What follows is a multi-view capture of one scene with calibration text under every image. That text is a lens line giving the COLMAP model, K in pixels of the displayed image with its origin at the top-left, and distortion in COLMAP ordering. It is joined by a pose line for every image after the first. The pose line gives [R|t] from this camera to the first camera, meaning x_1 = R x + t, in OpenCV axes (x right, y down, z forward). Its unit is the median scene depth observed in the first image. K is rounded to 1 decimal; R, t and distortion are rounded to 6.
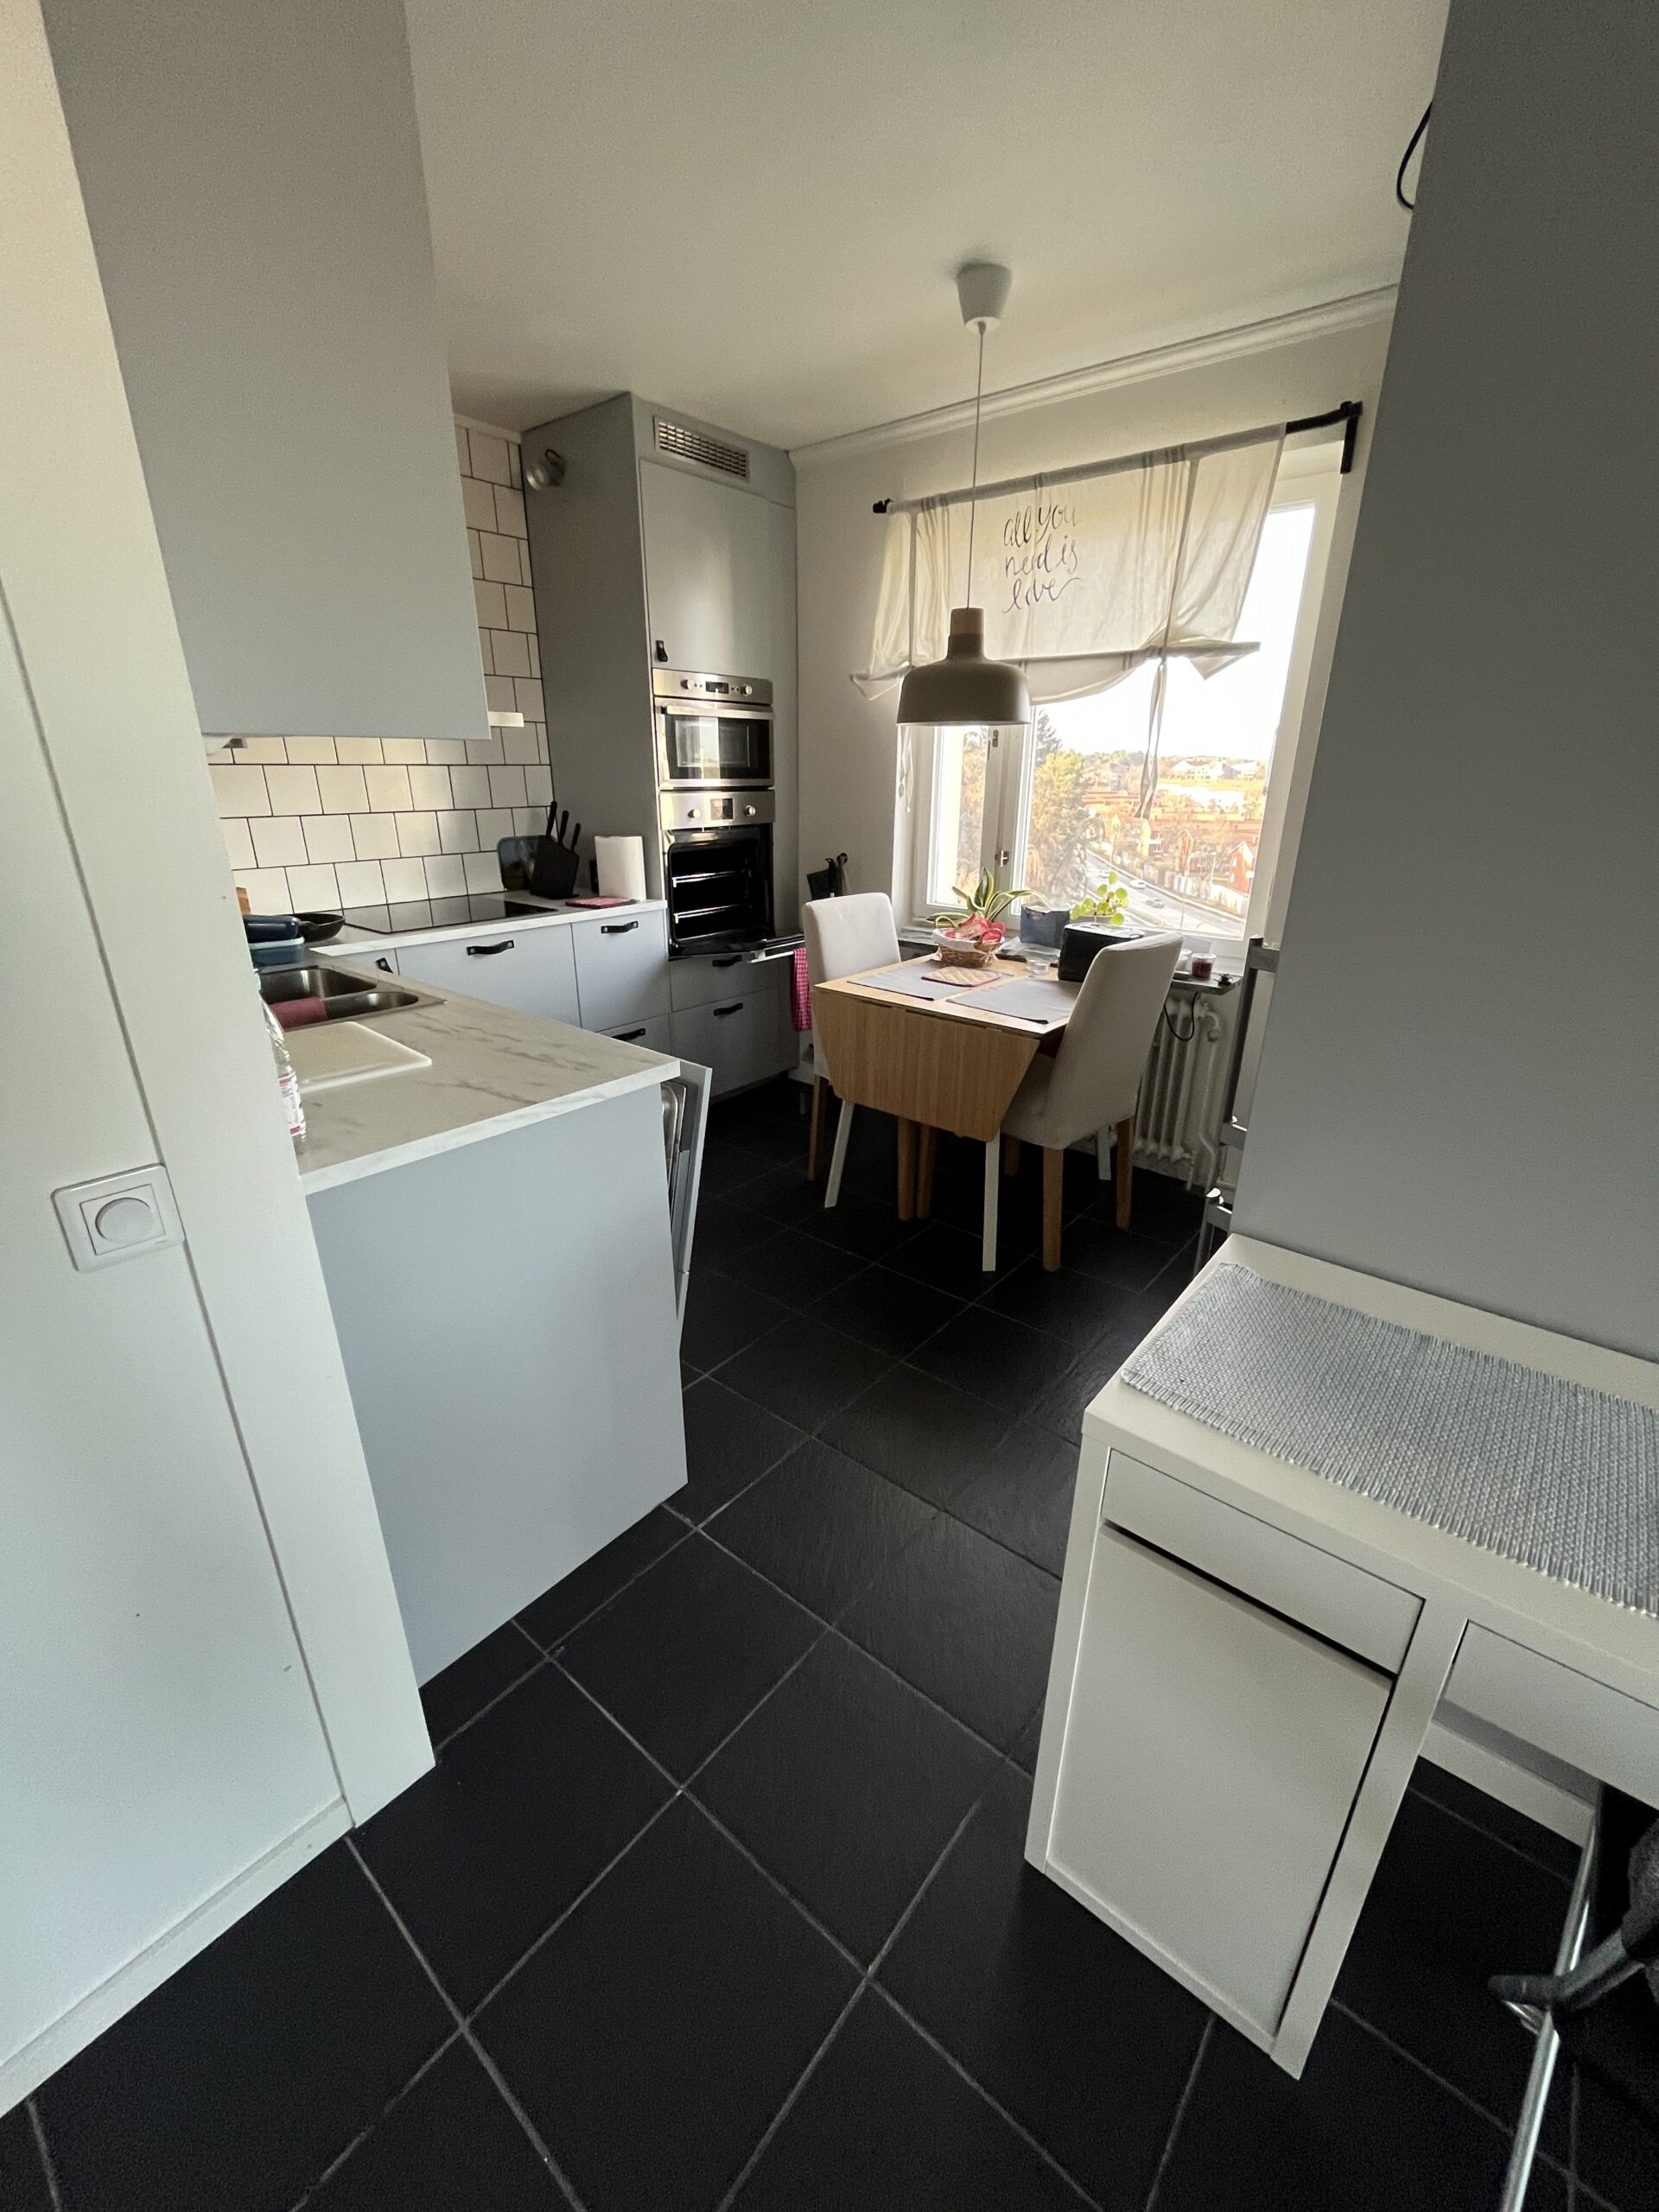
lens RADIAL K [[902.6, 0, 829.9], [0, 902.6, 1112.7], [0, 0, 1]] dist [-0.002300, -0.000655]
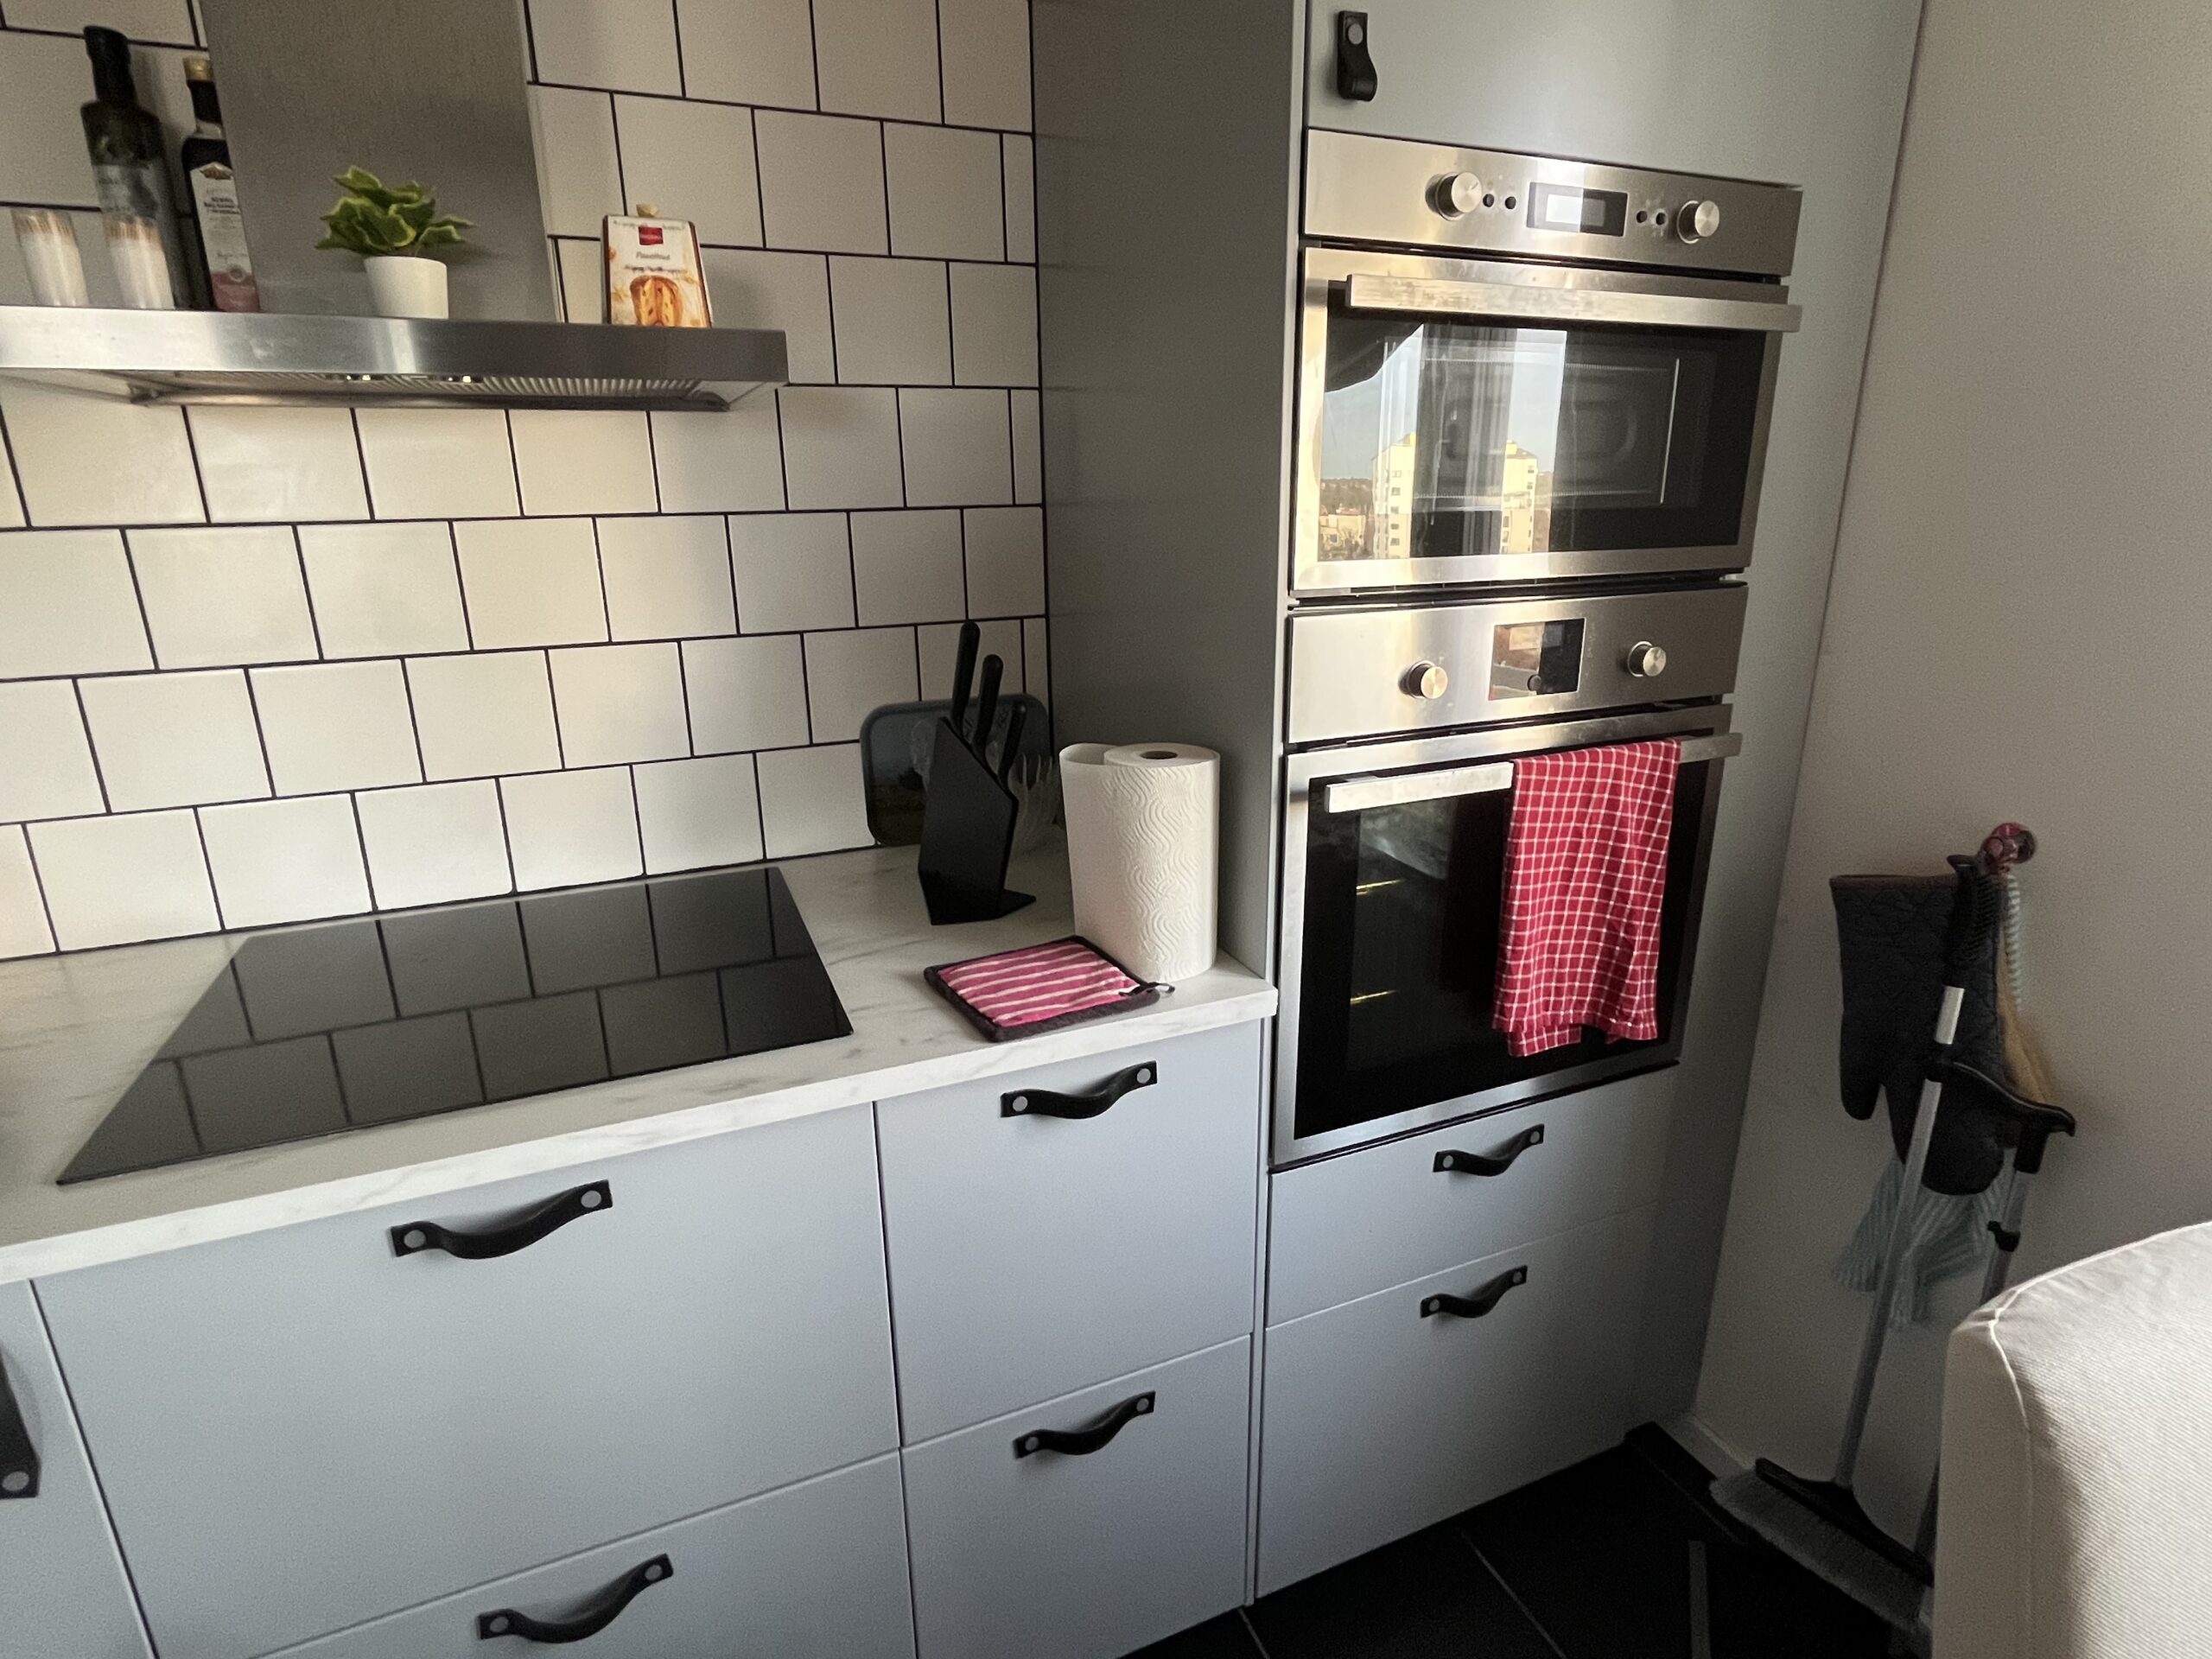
lens RADIAL K [[1120.9, 0, 1102.5], [0, 1120.9, 821.5], [0, 0, 1]] dist [0.000971, 0.000152]
pose [[0.886246, 0.114811, -0.448762, -0.078771], [-0.147423, 0.988332, -0.038287, -0.257566], [0.439130, 0.100089, 0.892831, 0.650340]]
